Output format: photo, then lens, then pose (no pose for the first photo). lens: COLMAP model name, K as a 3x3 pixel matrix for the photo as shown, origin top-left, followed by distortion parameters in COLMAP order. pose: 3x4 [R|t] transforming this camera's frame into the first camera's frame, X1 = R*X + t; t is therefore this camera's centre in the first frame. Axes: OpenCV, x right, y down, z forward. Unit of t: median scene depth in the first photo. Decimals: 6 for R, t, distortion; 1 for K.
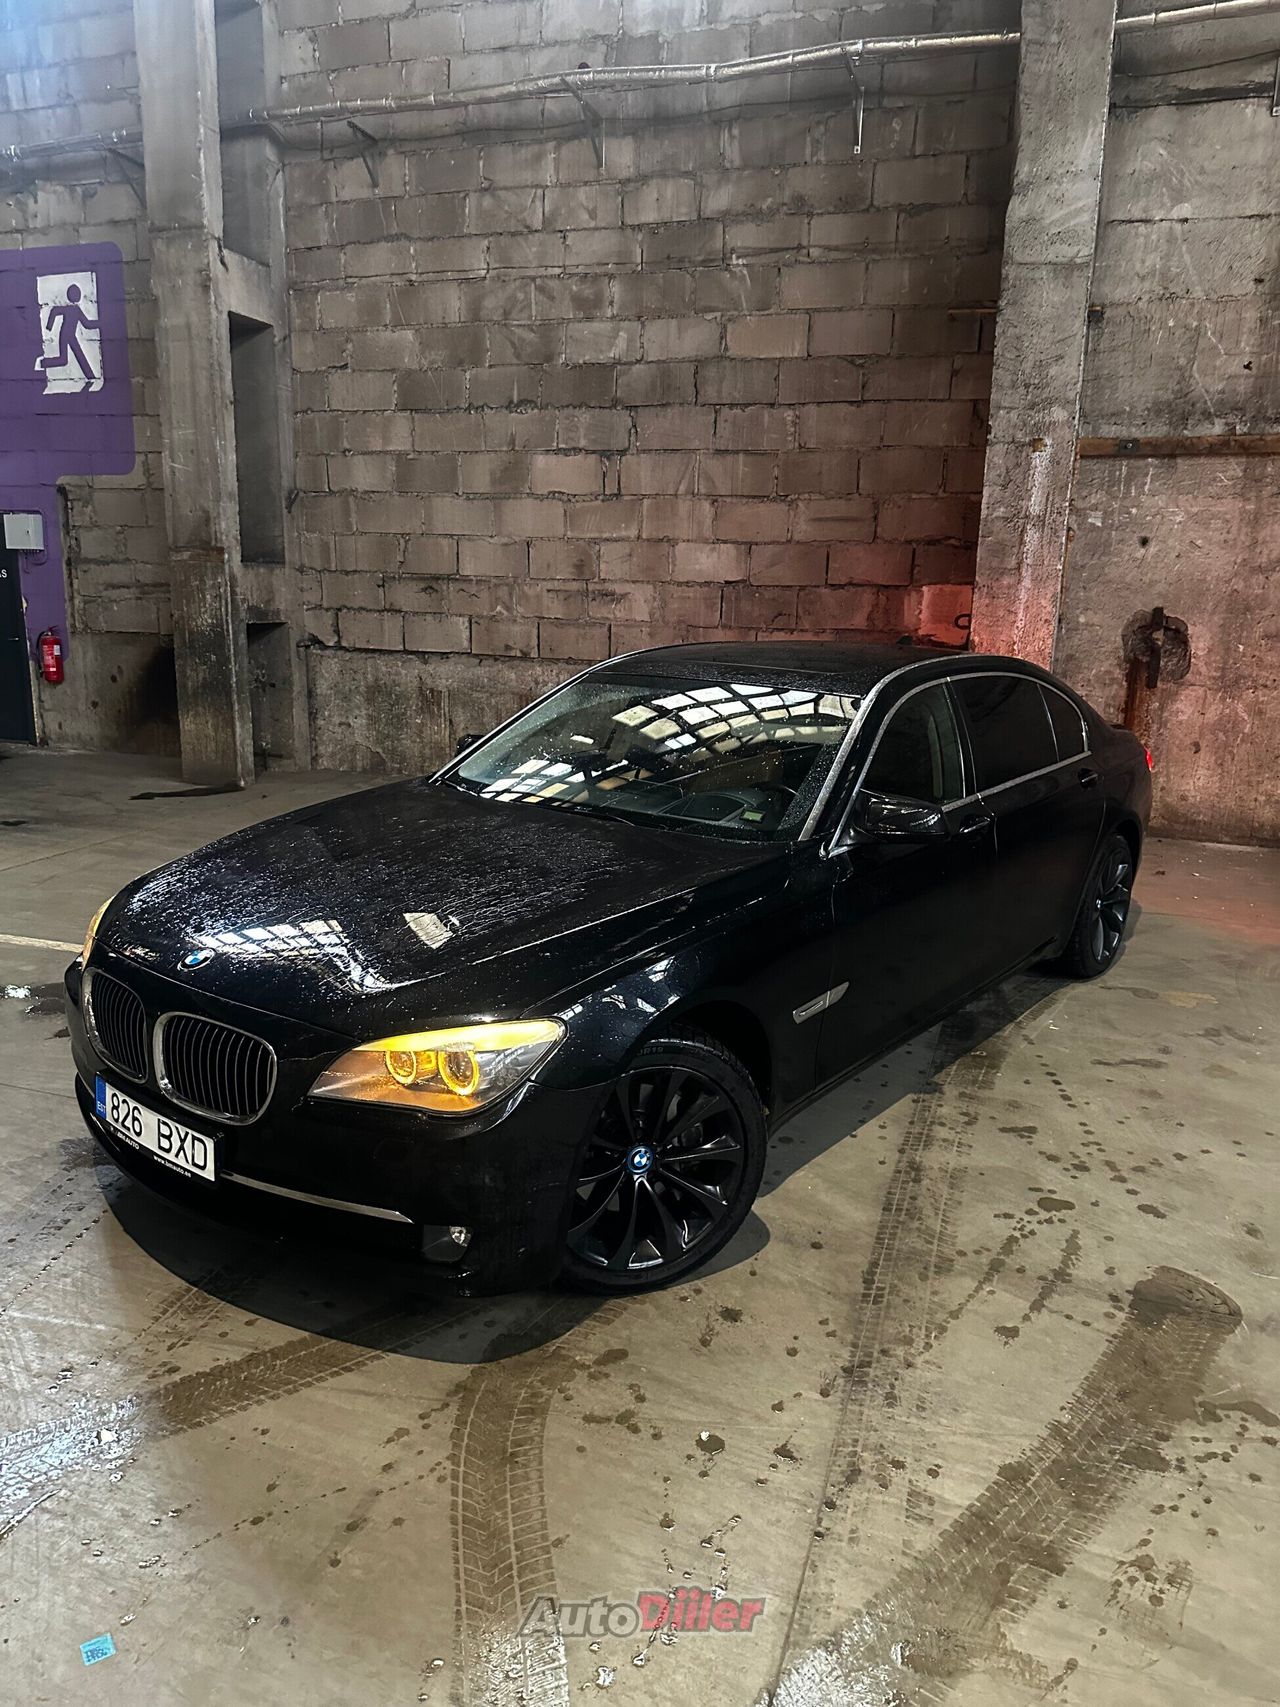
lens RADIAL K [[1221.1, 0, 665.6], [0, 1221.1, 939.8], [0, 0, 1]] dist [-0.002992, -0.005603]
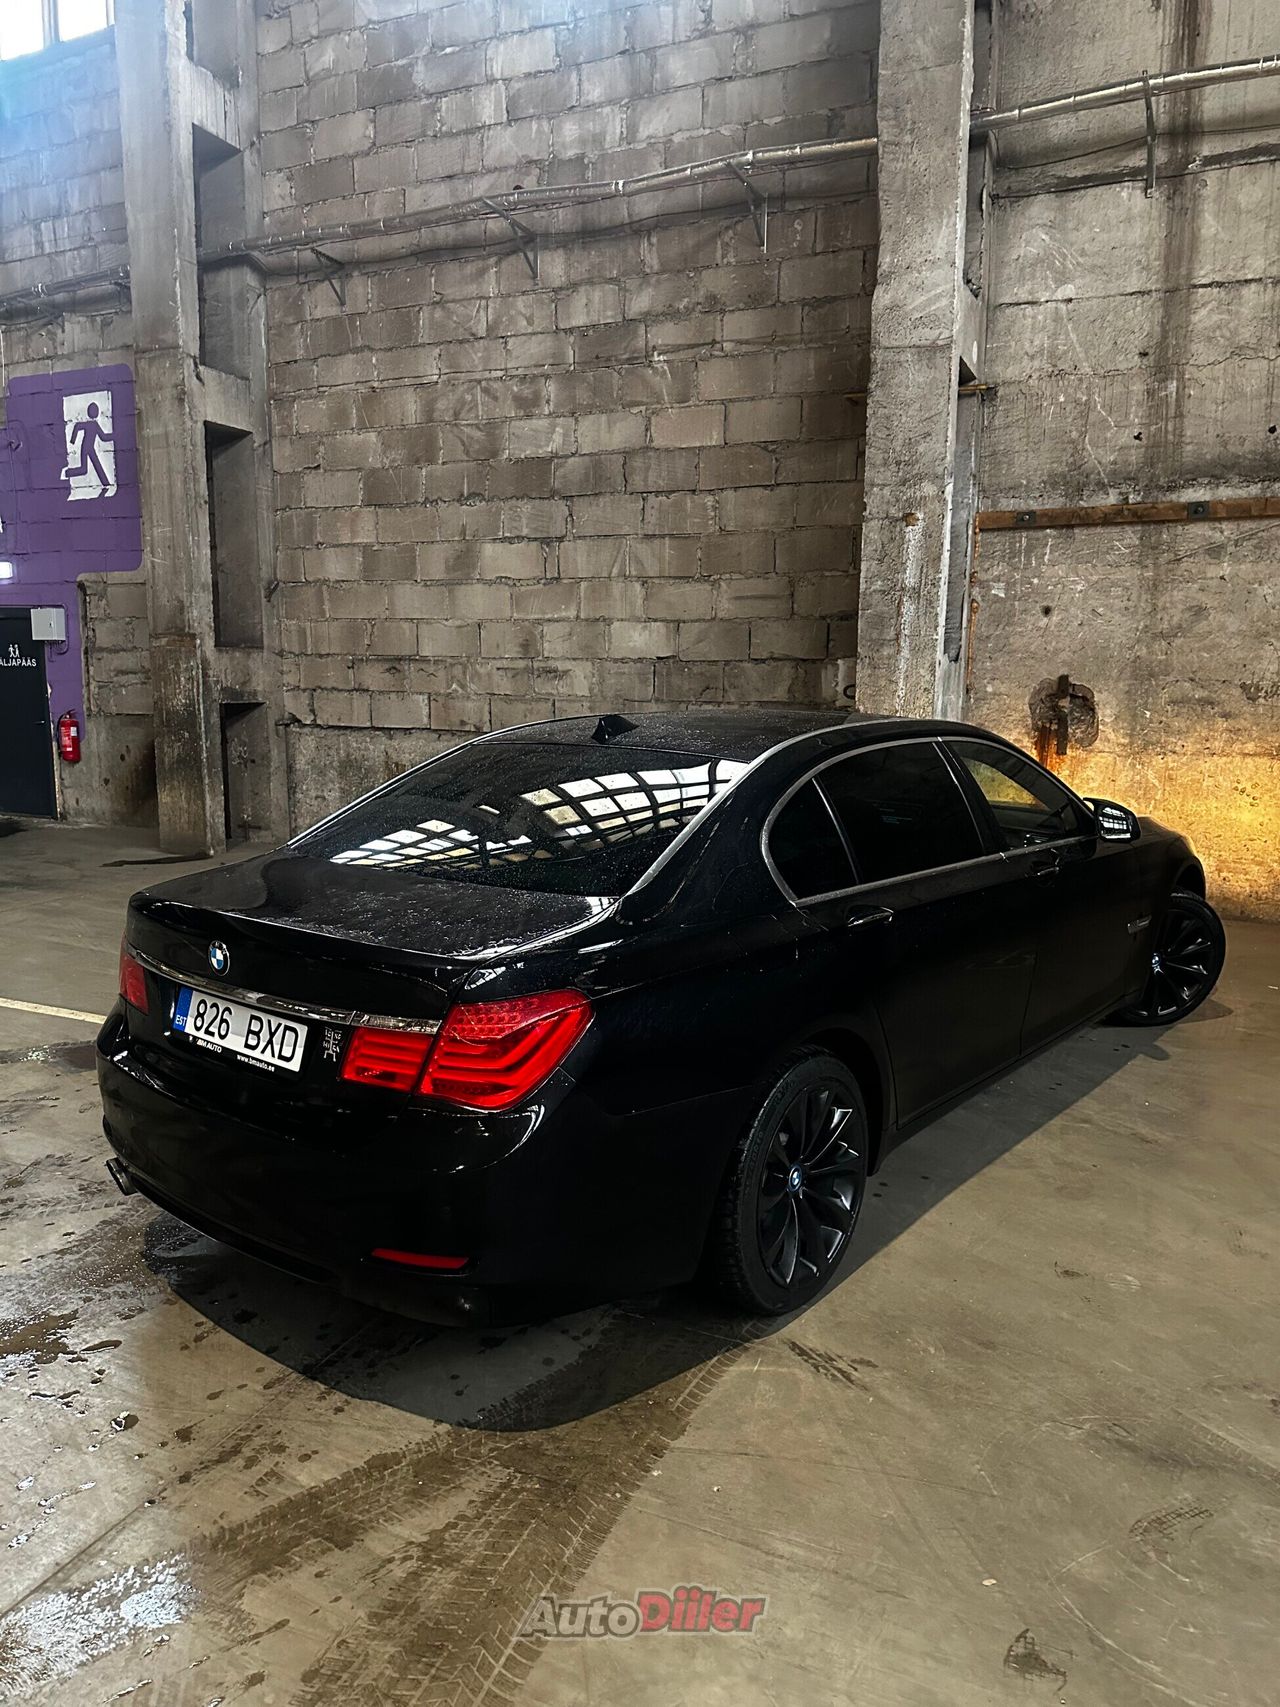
lens RADIAL K [[1221.1, 0, 697.1], [0, 1221.1, 935.5], [0, 0, 1]] dist [-0.002992, -0.005603]
pose [[0.994977, 0.007206, -0.099841, 0.193280], [-0.014325, 0.997390, -0.070764, 0.013914], [0.099071, 0.071839, 0.992484, -0.005268]]
